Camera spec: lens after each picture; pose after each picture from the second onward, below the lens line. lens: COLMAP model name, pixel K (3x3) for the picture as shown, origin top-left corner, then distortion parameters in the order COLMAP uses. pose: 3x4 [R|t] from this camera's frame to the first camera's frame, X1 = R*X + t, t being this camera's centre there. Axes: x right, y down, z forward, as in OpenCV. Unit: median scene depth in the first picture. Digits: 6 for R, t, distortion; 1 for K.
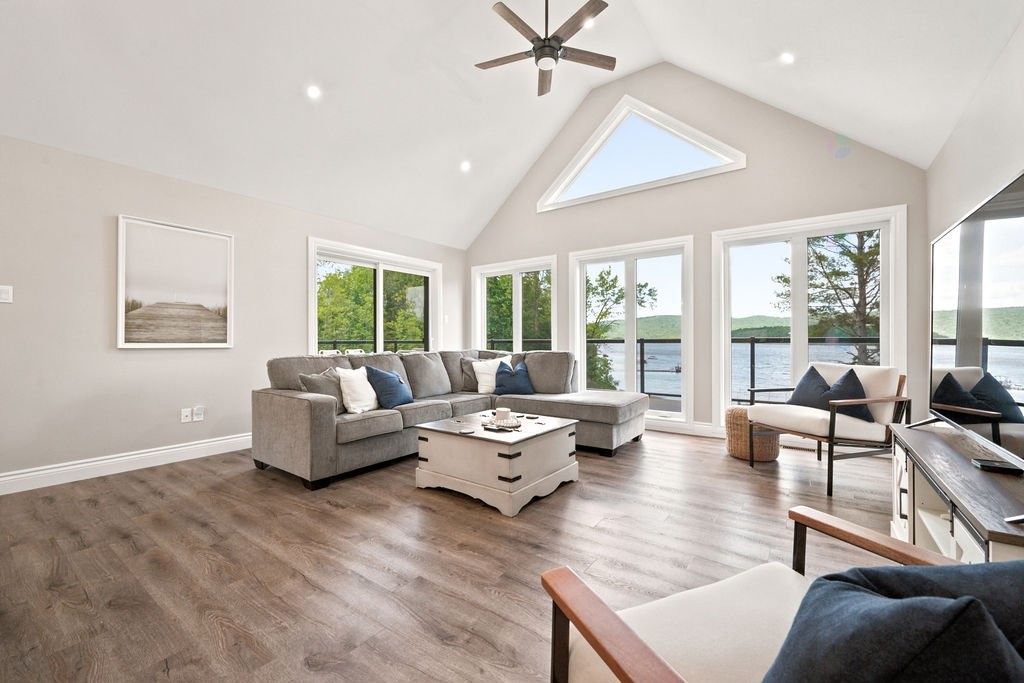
lens RADIAL K [[417.2, 0, 512.0], [0, 417.2, 341.5], [0, 0, 1]] dist [-0.000673, -0.000138]
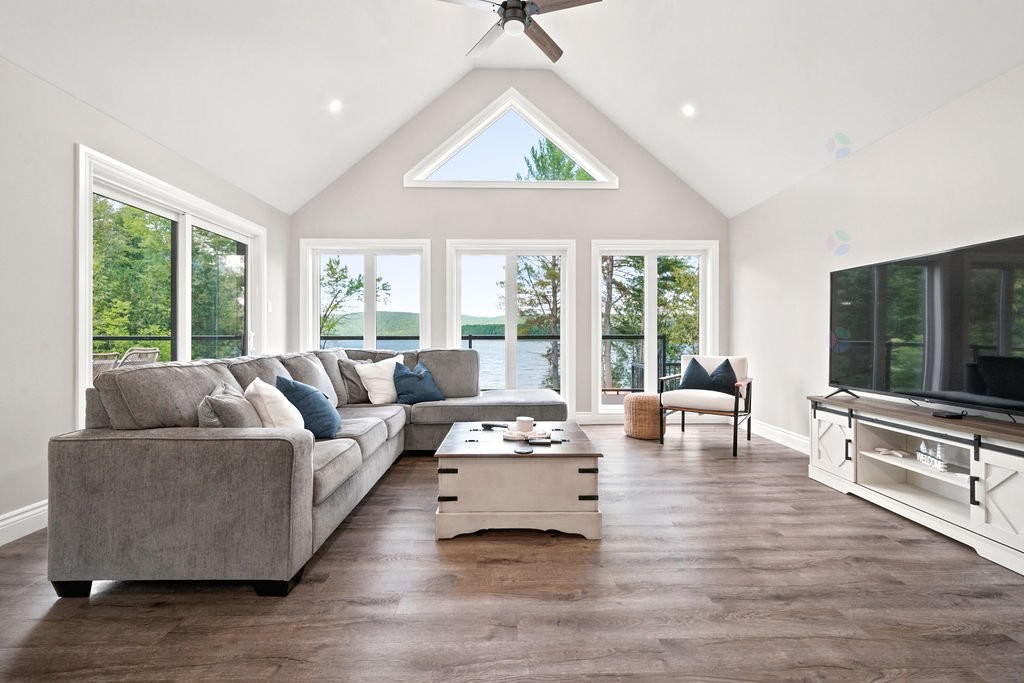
lens RADIAL K [[431.8, 0, 512.8], [0, 431.8, 335.6], [0, 0, 1]] dist [0.001264, -0.000014]
pose [[0.793762, 0.005072, 0.608208, -0.485925], [-0.002171, 0.999982, -0.005505, -0.000115], [-0.608225, 0.003049, 0.793759, 0.272084]]
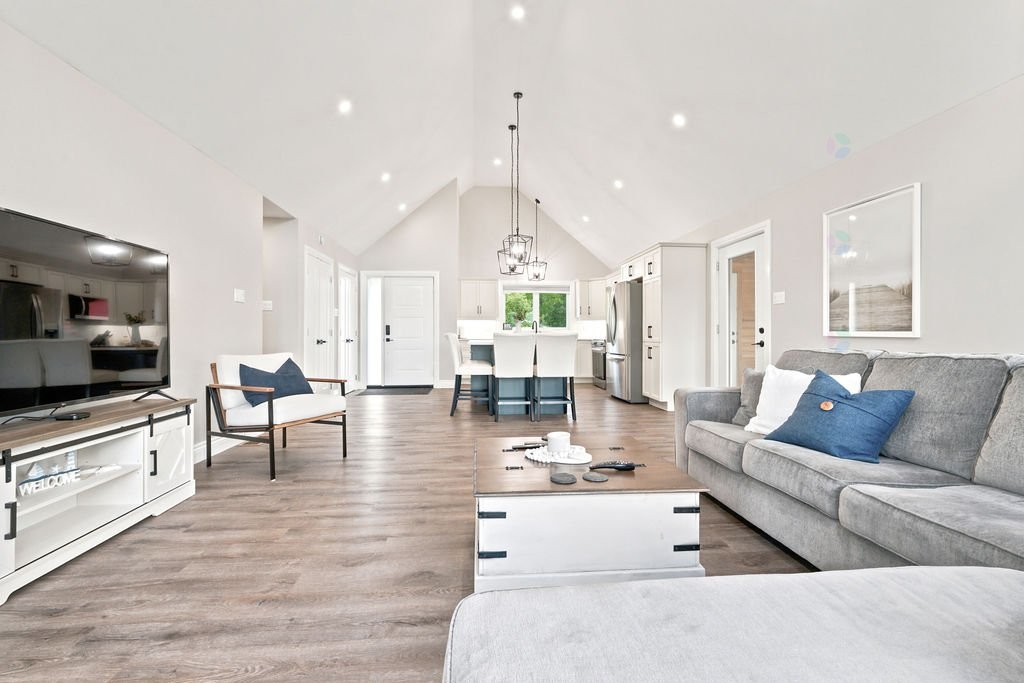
lens RADIAL K [[448.1, 0, 513.6], [0, 448.1, 333.5], [0, 0, 1]] dist [-0.001266, -0.000260]
pose [[-0.749790, 0.001590, -0.661674, 0.412806], [0.002512, 0.999997, -0.000443, 0.007086], [0.661671, -0.001994, -0.749792, 1.248978]]
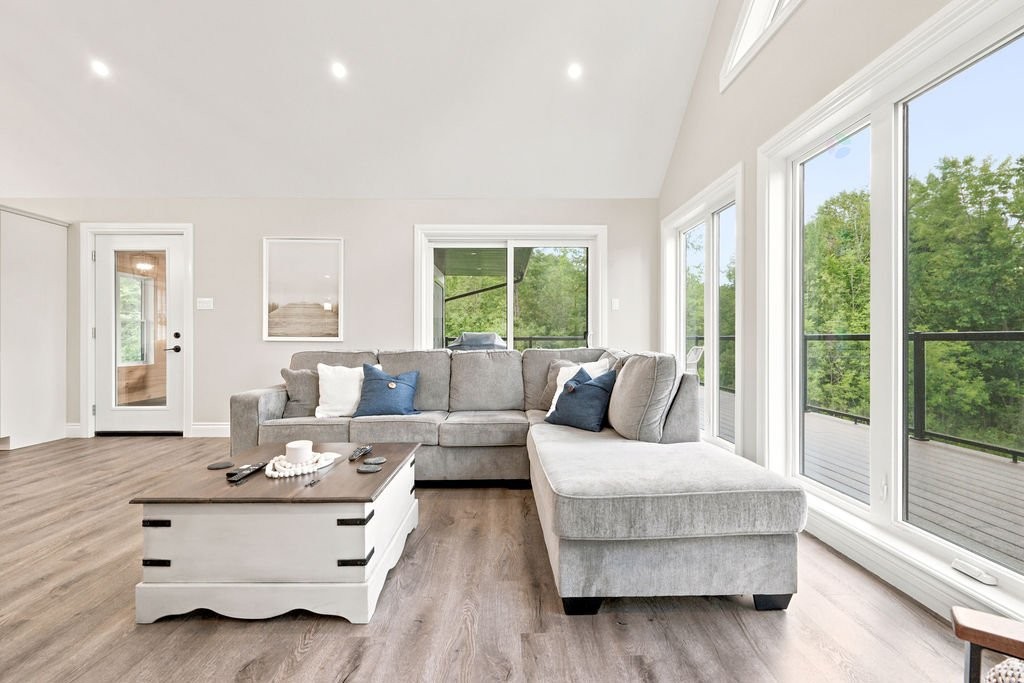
lens RADIAL K [[444.8, 0, 512.0], [0, 444.8, 341.5], [0, 0, 1]] dist [0.000305, -0.000341]
pose [[0.600190, 0.003900, -0.799848, 0.579162], [-0.002231, 0.999992, 0.003202, 0.011328], [0.799854, -0.000137, 0.600195, 0.734299]]
